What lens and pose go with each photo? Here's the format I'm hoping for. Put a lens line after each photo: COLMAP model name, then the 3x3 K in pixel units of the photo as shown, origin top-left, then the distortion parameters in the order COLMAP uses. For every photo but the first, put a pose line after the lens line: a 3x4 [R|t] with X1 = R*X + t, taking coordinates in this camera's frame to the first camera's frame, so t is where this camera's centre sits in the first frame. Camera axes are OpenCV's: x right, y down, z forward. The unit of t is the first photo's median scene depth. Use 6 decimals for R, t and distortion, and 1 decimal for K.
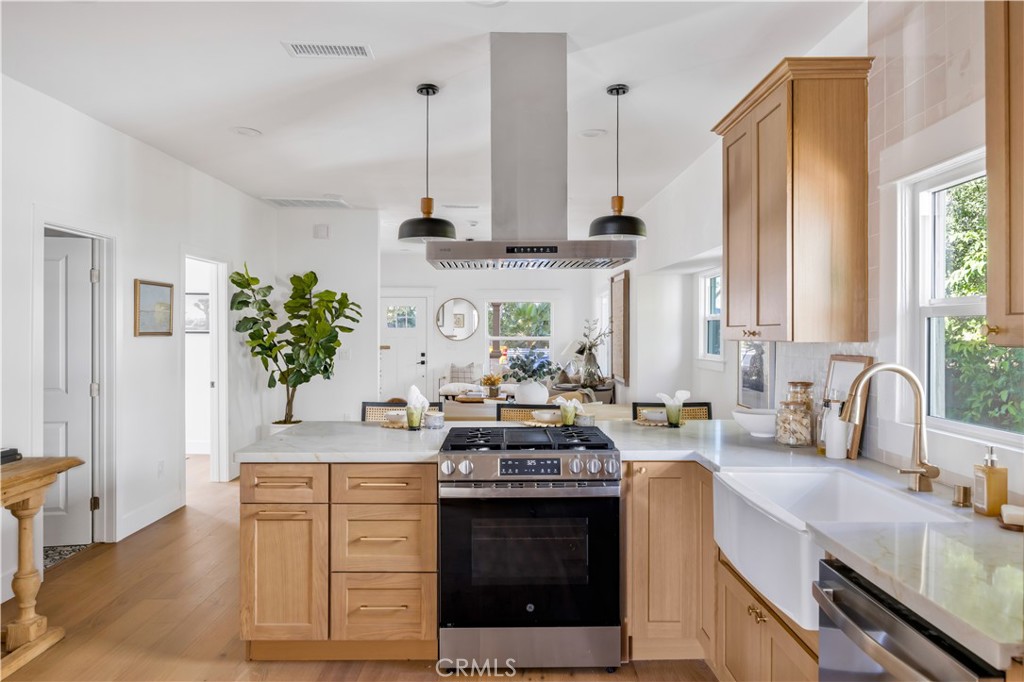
lens RADIAL K [[696.4, 0, 508.8], [0, 696.4, 334.9], [0, 0, 1]] dist [-0.007638, 0.000164]
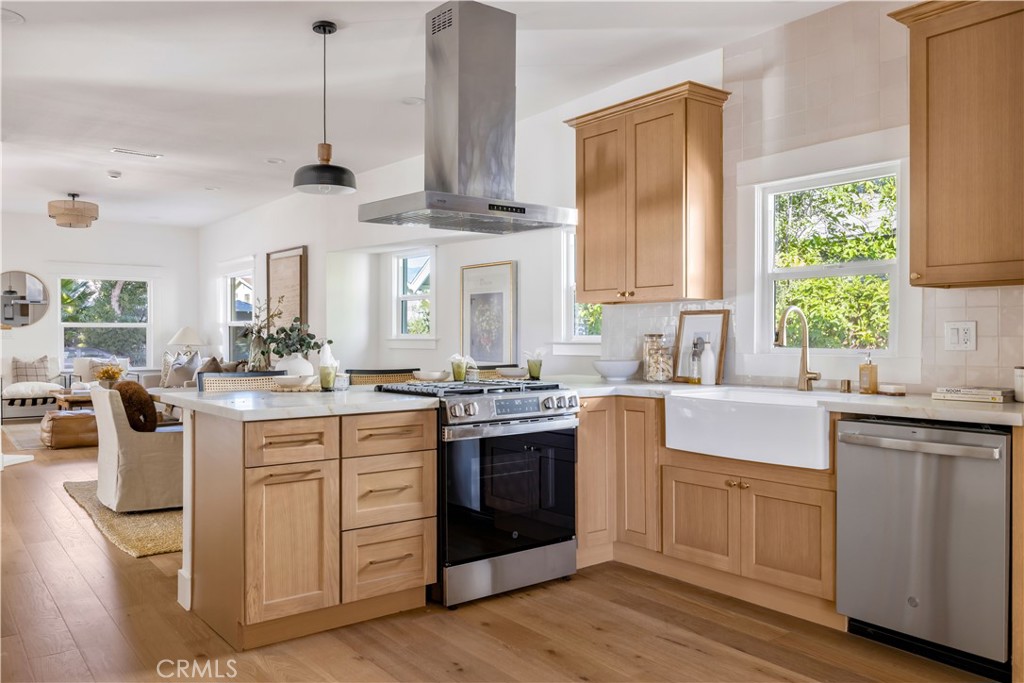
lens RADIAL K [[784.5, 0, 513.1], [0, 784.5, 339.2], [0, 0, 1]] dist [-0.009604, -0.000859]
pose [[0.795416, -0.004342, 0.606049, -0.711961], [0.001055, 0.999983, 0.005780, 0.075303], [-0.606063, -0.003958, 0.795407, 0.018175]]
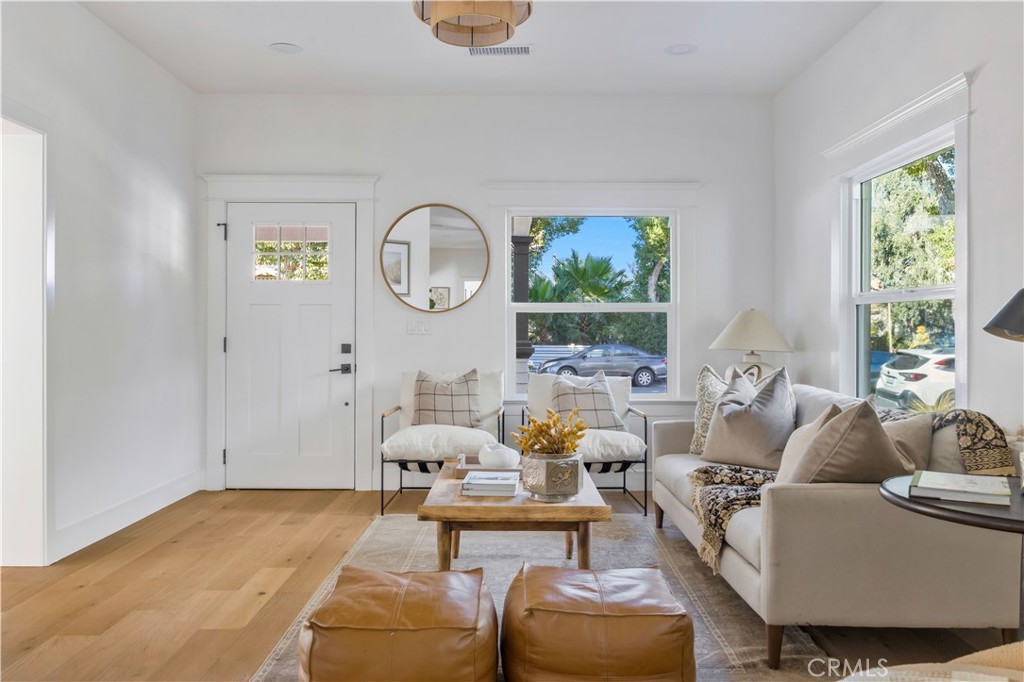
lens RADIAL K [[859.4, 0, 509.6], [0, 859.4, 336.8], [0, 0, 1]] dist [0.000843, 0.001028]
pose [[0.999978, 0.000611, 0.006598, -0.155793], [-0.000658, 0.999975, 0.007011, 0.082808], [-0.006594, -0.007015, 0.999954, 2.331305]]
